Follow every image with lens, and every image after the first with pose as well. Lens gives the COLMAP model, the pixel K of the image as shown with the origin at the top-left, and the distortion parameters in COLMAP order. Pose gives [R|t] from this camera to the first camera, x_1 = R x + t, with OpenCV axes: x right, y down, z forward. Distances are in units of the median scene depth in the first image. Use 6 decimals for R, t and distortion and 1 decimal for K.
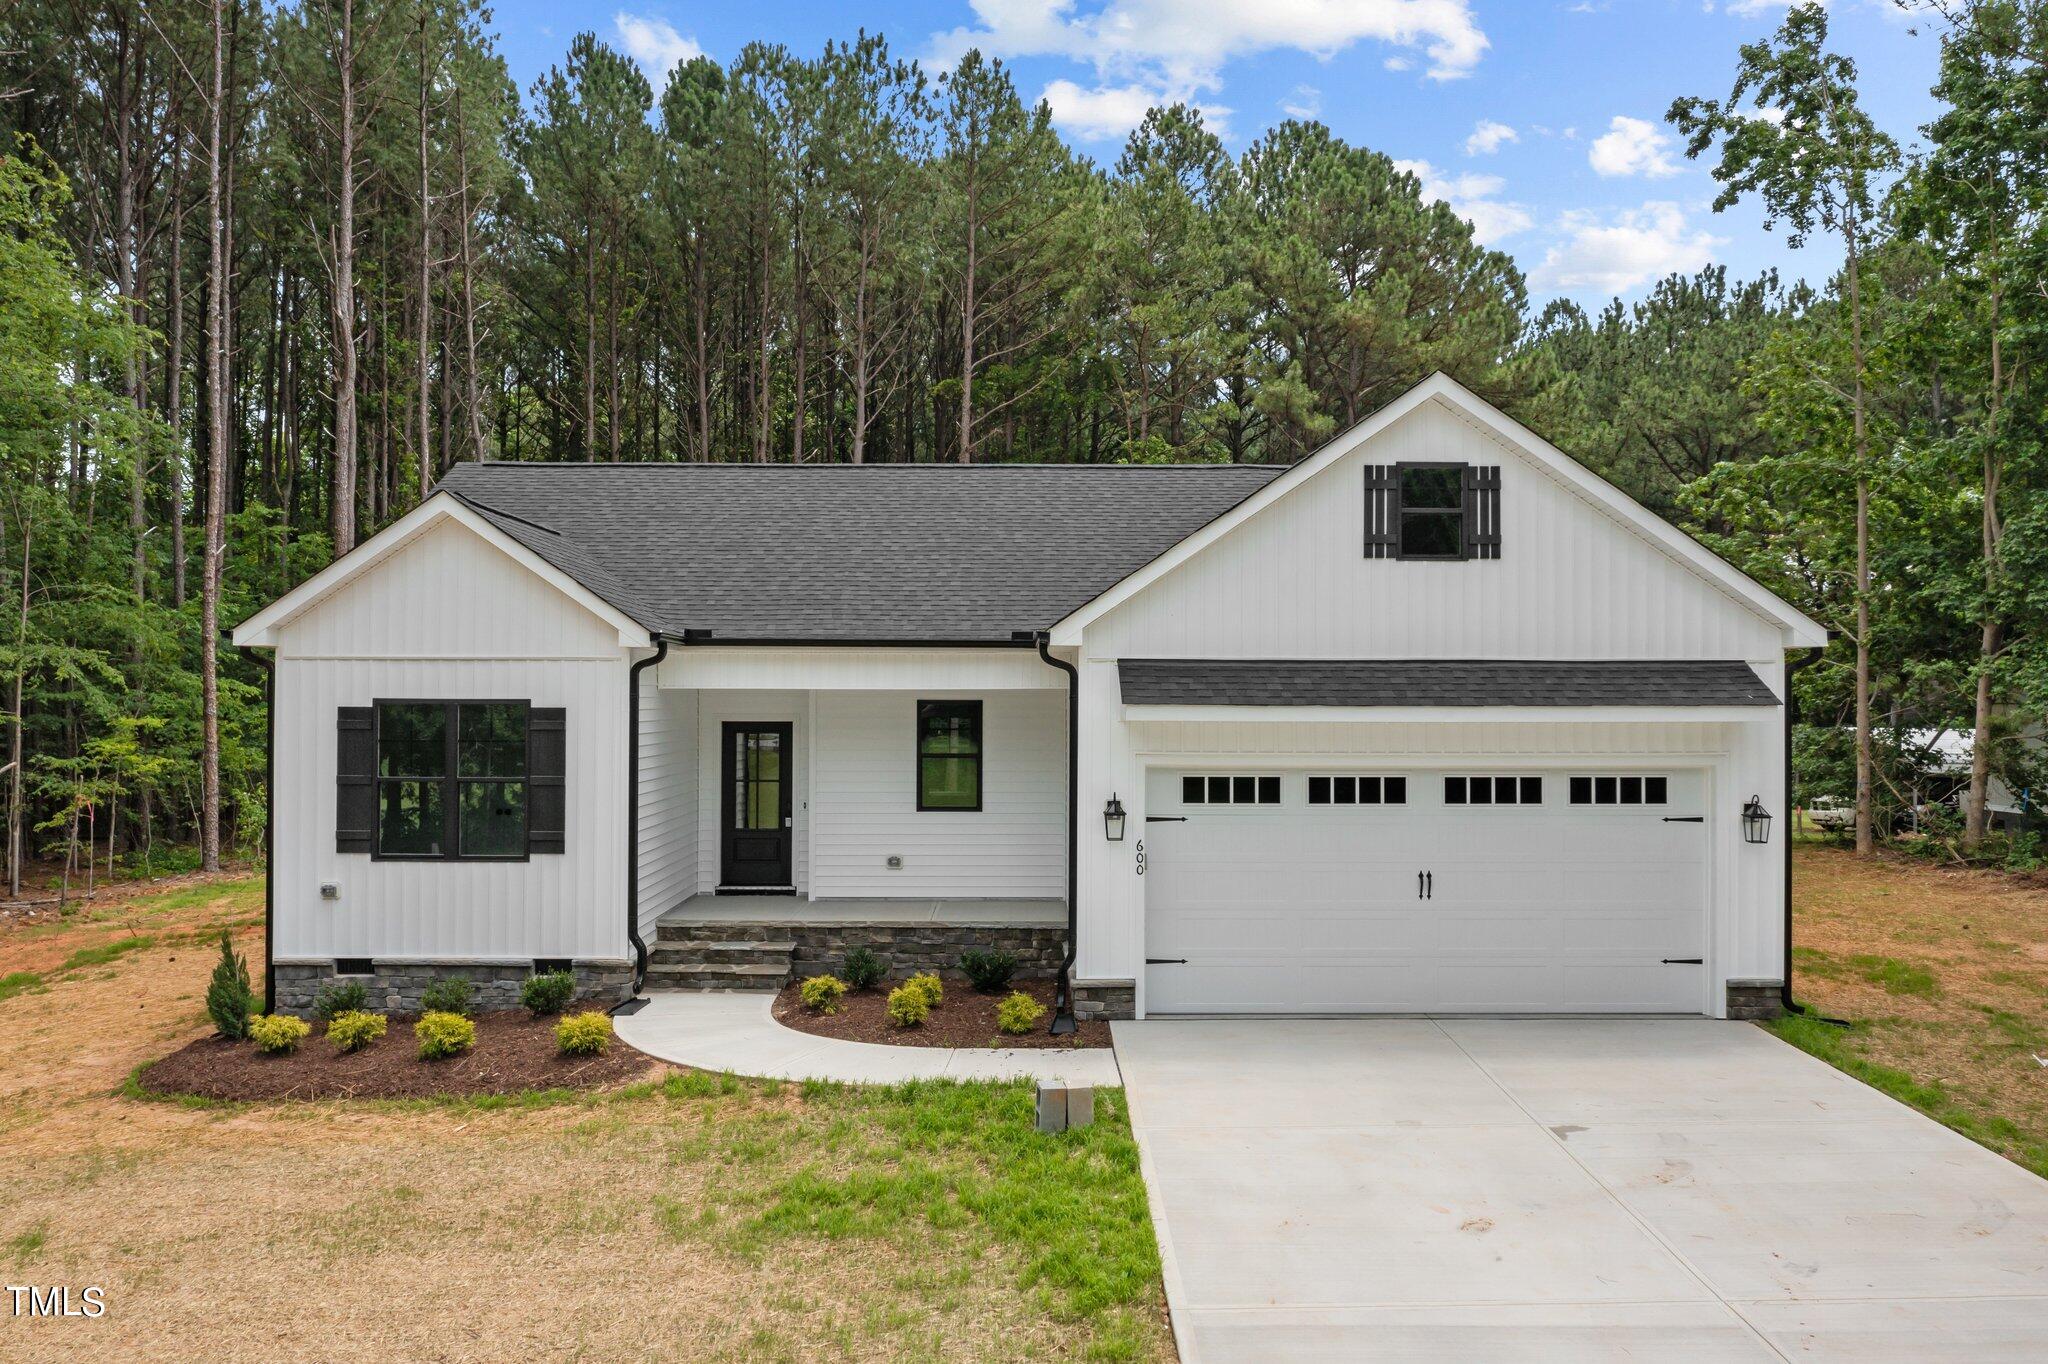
lens RADIAL K [[1640.5, 0, 1024.0], [0, 1640.5, 682.0], [0, 0, 1]] dist [-0.004527, -0.000126]
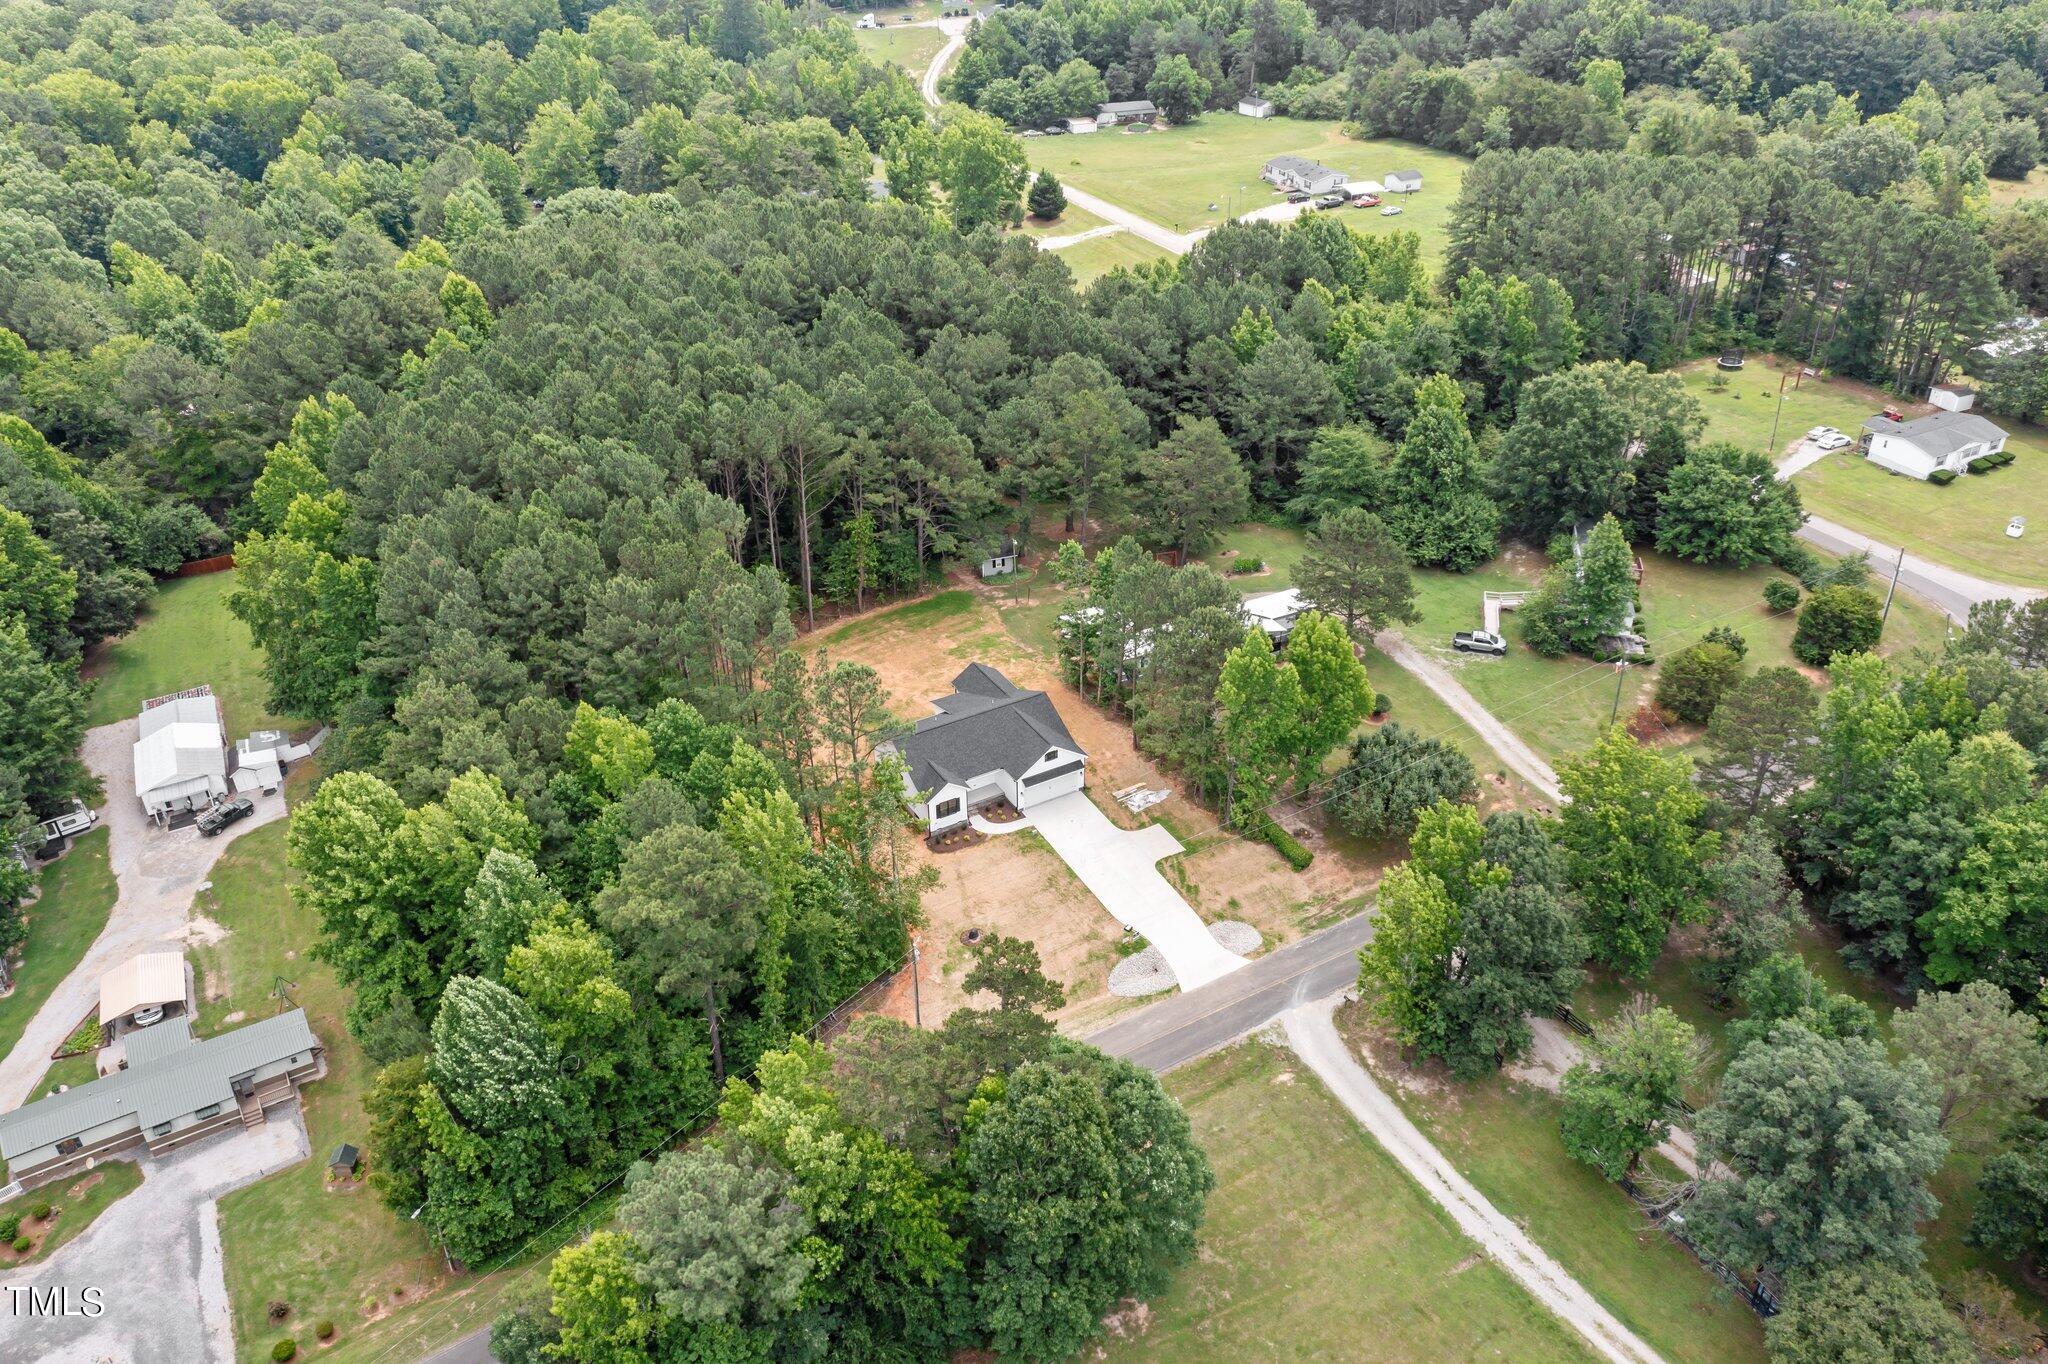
lens RADIAL K [[1618.5, 0, 1024.0], [0, 1618.5, 682.0], [0, 0, 1]] dist [-0.003348, -0.007517]
pose [[0.870067, -0.278218, 0.406913, -3.292809], [0.007553, 0.832921, 0.553341, -5.217531], [-0.492875, -0.478370, 0.726799, -5.076513]]
